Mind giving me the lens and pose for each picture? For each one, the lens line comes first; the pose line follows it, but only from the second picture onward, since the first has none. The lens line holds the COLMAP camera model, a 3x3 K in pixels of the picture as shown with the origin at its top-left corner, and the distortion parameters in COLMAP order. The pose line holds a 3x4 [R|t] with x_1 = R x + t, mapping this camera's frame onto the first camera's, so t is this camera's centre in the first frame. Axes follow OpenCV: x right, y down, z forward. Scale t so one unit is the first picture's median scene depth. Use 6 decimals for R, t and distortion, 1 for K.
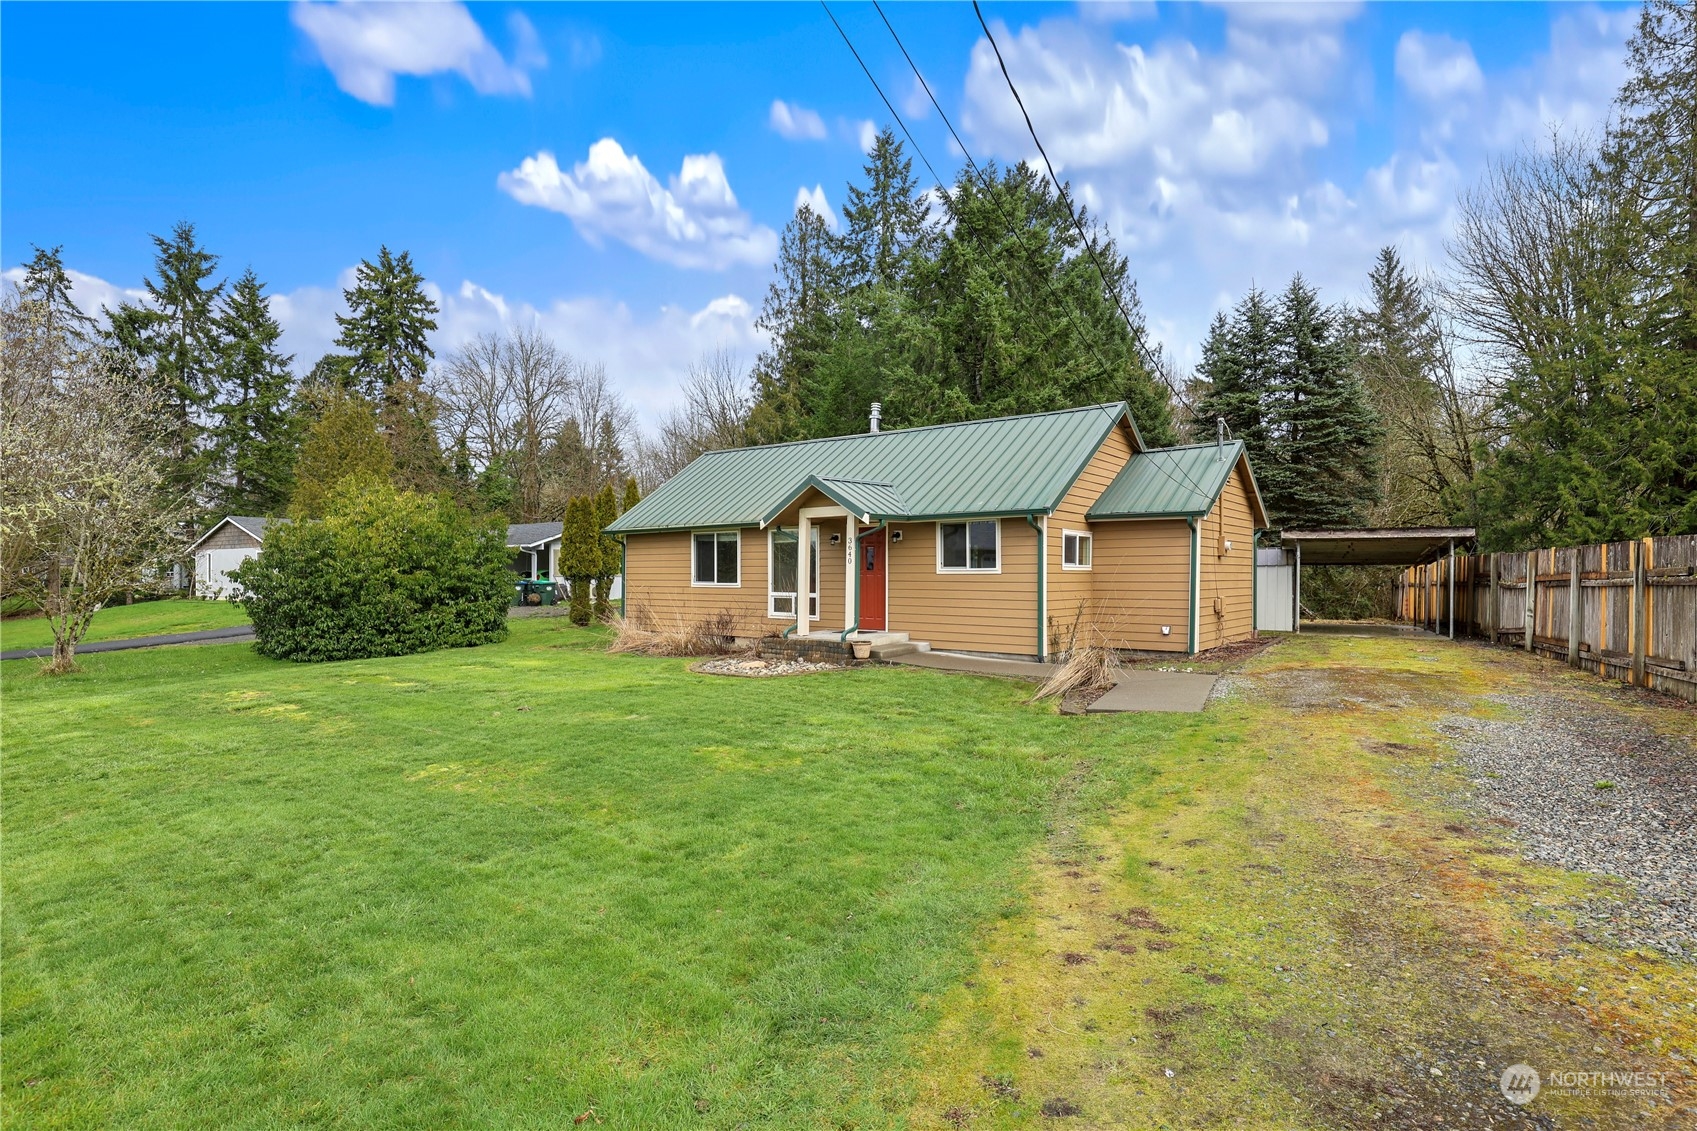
lens RADIAL K [[830.6, 0, 837.7], [0, 830.6, 576.0], [0, 0, 1]] dist [-0.025183, 0.000589]
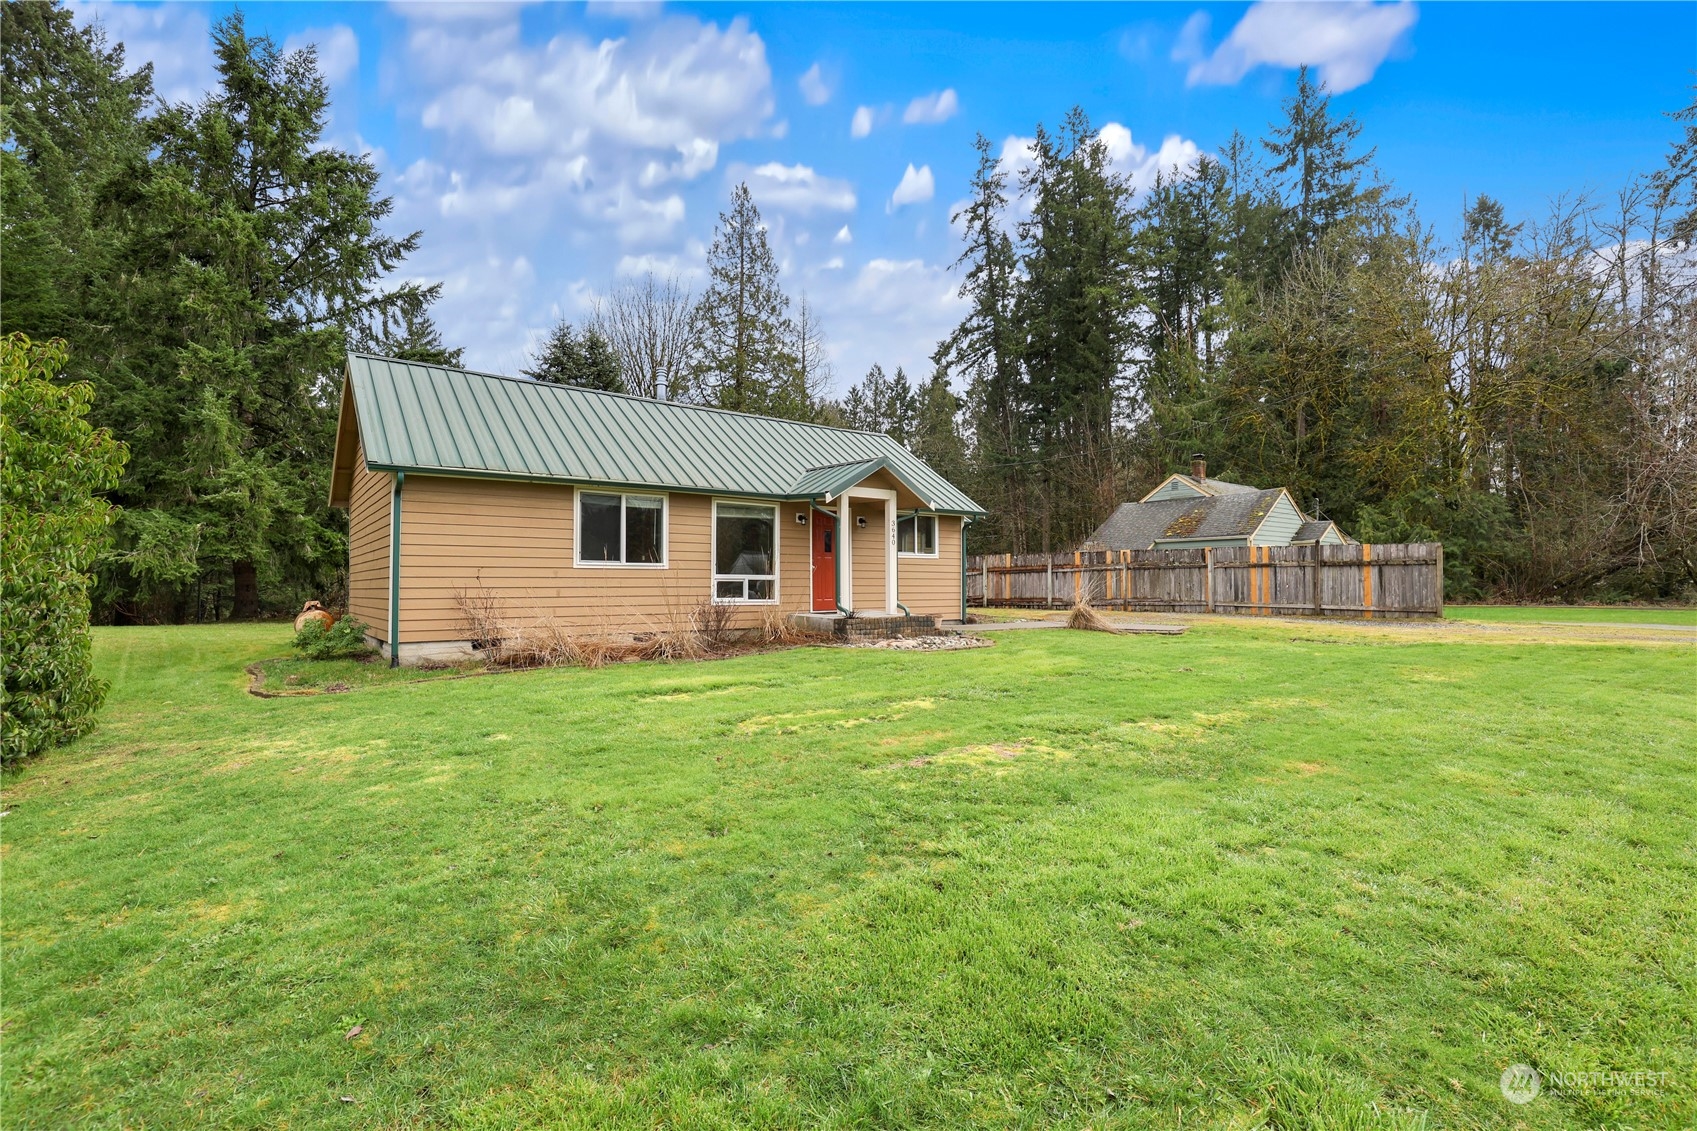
lens RADIAL K [[791.3, 0, 851.8], [0, 791.3, 571.0], [0, 0, 1]] dist [-0.029461, 0.000284]
pose [[0.237792, 0.016443, 0.971177, -0.818186], [0.003821, 0.999833, -0.017863, 0.030472], [-0.971308, 0.007959, 0.237690, 0.673137]]
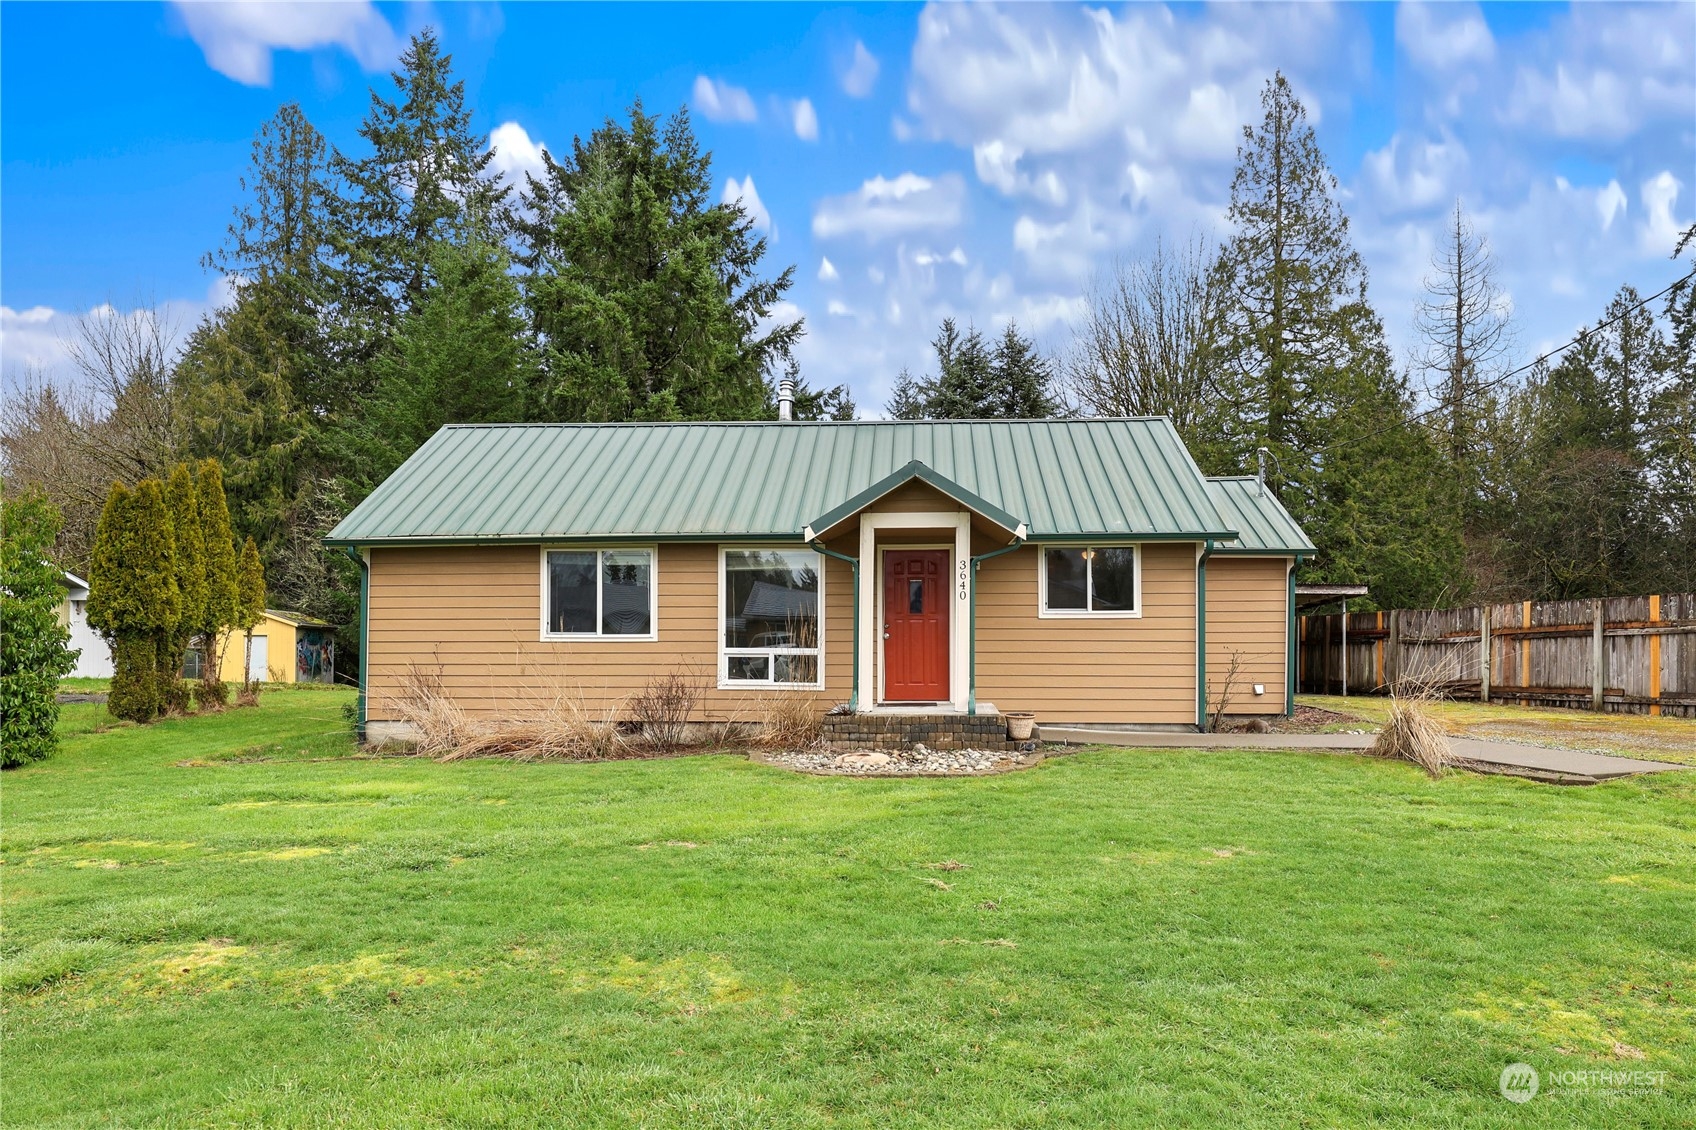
lens RADIAL K [[991.5, 0, 850.0], [0, 991.5, 645.8], [0, 0, 1]] dist [-0.038847, 0.000029]
pose [[0.828378, 0.003444, 0.560158, -0.417610], [0.000810, 0.999973, -0.007345, 0.023051], [-0.560168, 0.006538, 0.828353, 0.327415]]
